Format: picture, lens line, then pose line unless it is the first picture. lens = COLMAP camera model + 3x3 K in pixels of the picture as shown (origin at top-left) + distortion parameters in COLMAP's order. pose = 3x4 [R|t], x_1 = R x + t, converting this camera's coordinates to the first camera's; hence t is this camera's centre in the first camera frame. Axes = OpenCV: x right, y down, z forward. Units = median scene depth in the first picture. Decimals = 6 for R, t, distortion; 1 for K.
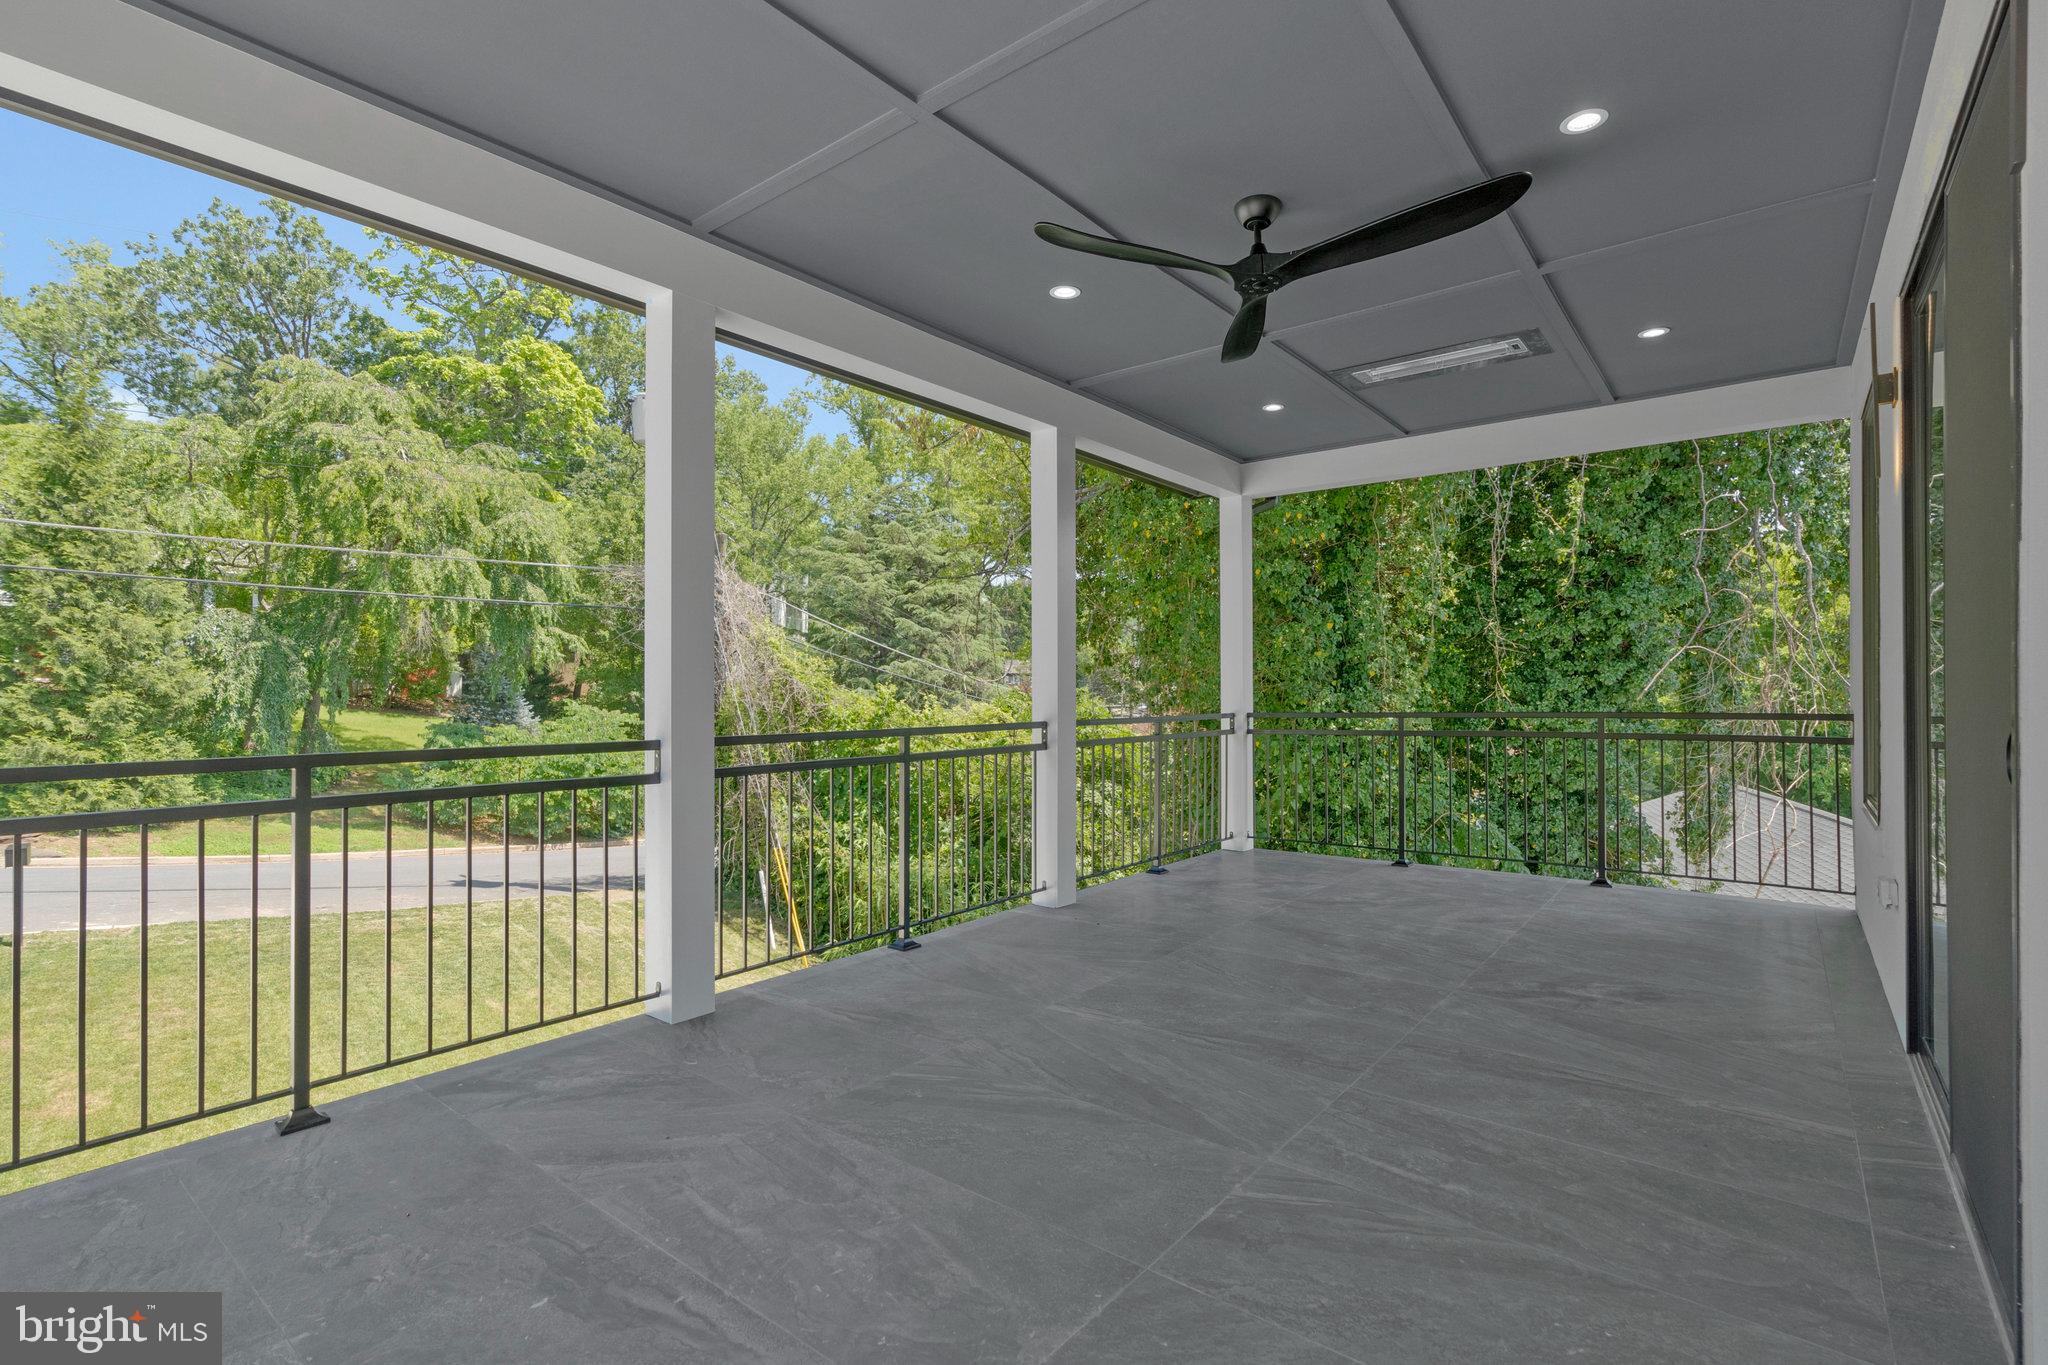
lens RADIAL K [[936.9, 0, 1018.5], [0, 936.9, 686.8], [0, 0, 1]] dist [0.015476, 0.000329]
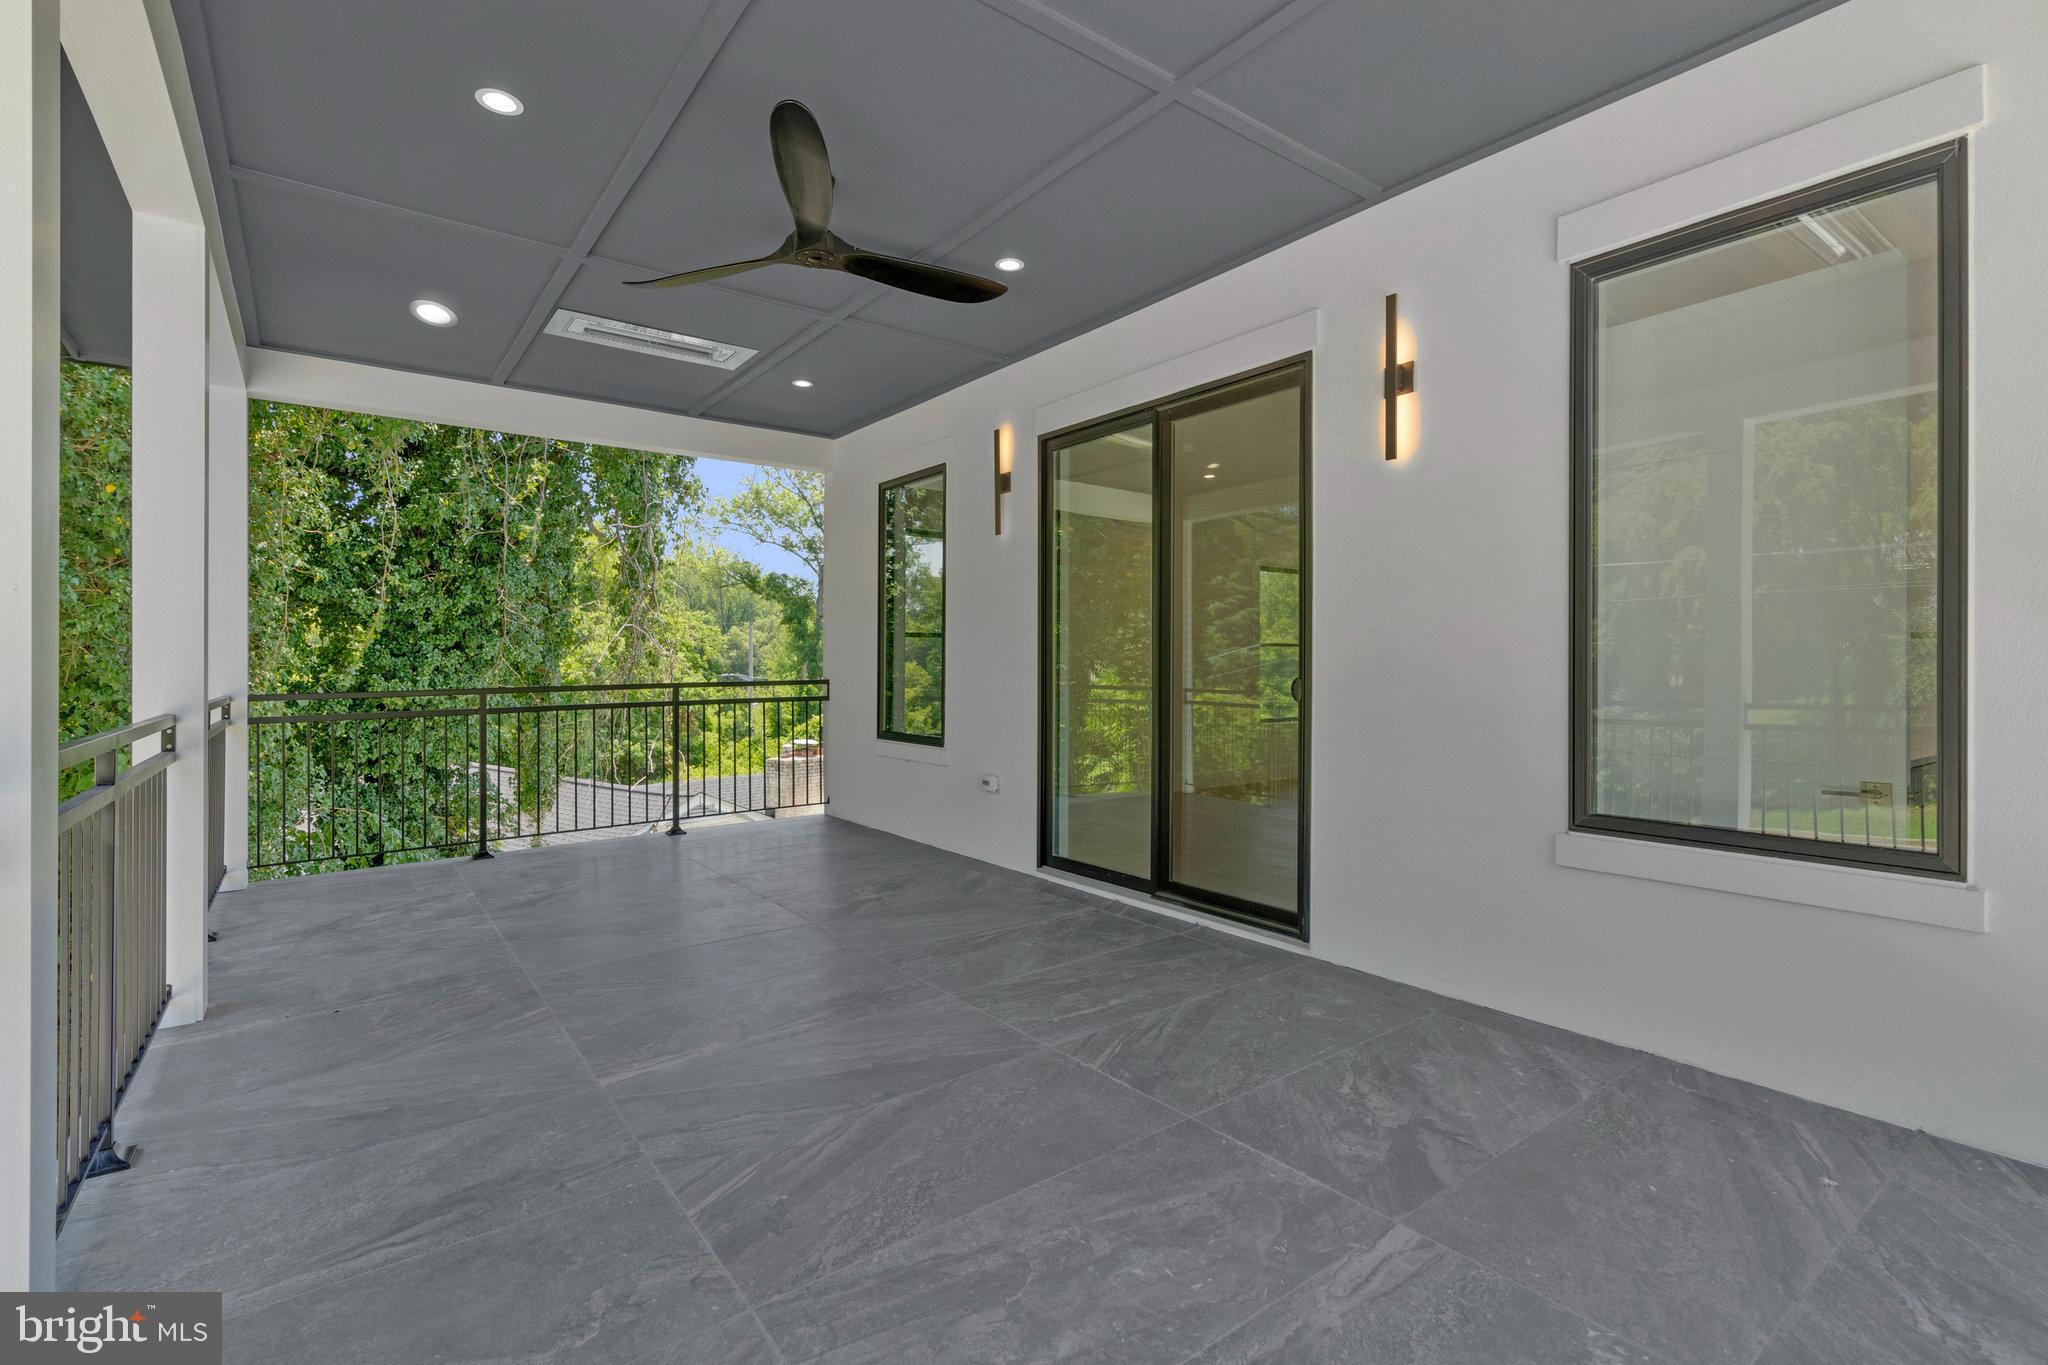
lens RADIAL K [[941.6, 0, 1028.8], [0, 941.6, 667.4], [0, 0, 1]] dist [-0.001102, 0.000139]
pose [[0.244029, -0.002079, 0.969766, -0.541237], [-0.000652, 0.999997, 0.002308, 0.007932], [-0.969768, -0.001195, 0.244027, 0.433974]]
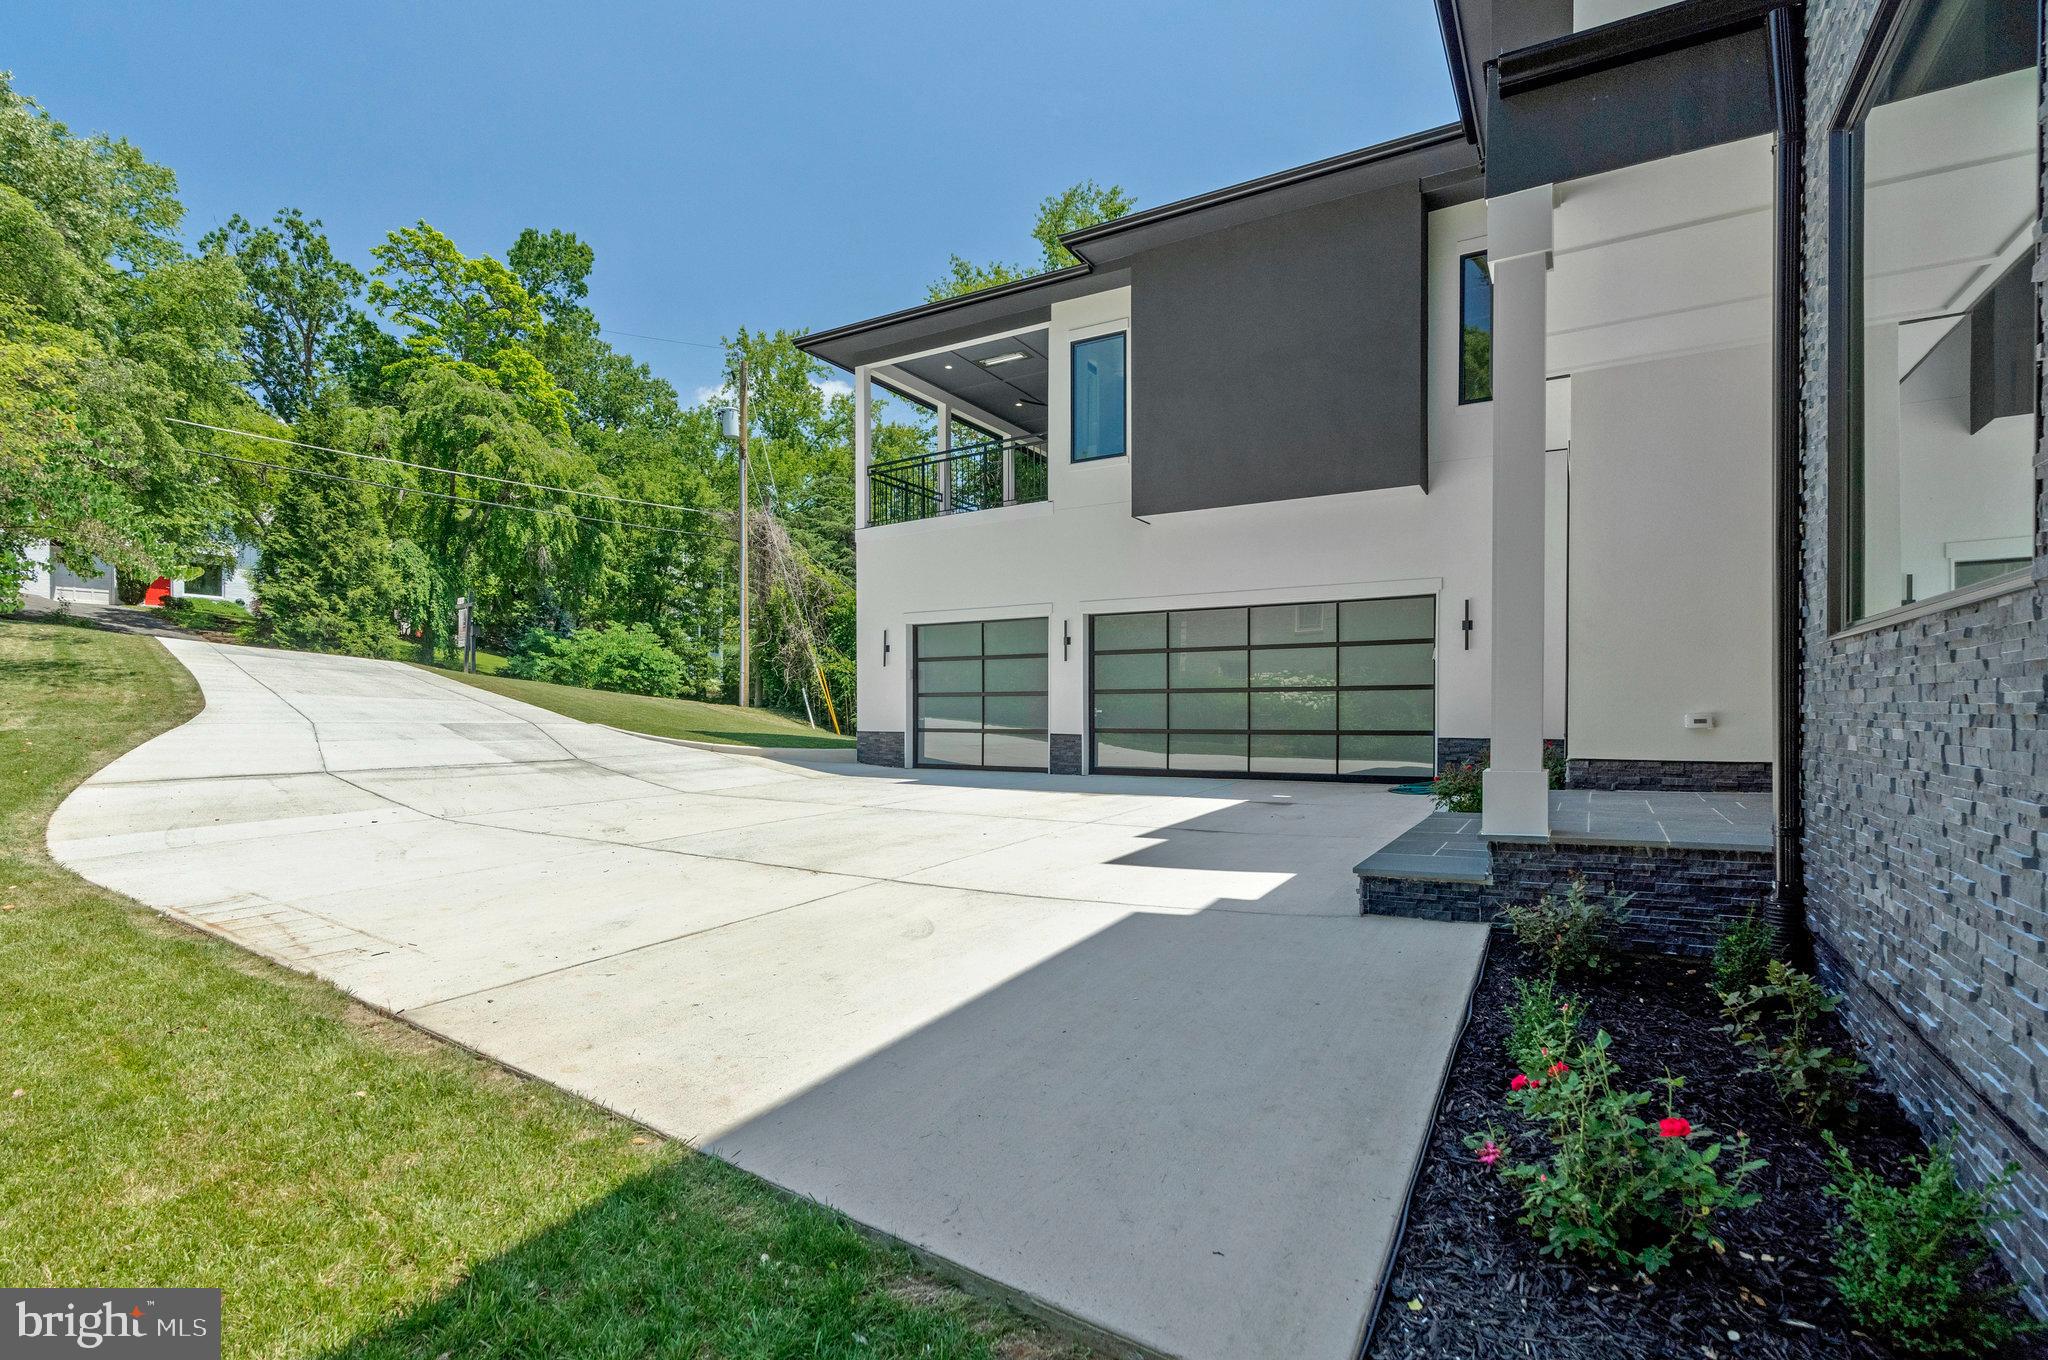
lens RADIAL K [[952.8, 0, 1022.9], [0, 952.8, 716.7], [0, 0, 1]] dist [0.003253, 0.000597]
pose [[0.986146, -0.001028, 0.165875, -0.694753], [-0.000554, 0.999955, 0.009489, 0.914181], [-0.165878, -0.009449, 0.986101, -3.181773]]
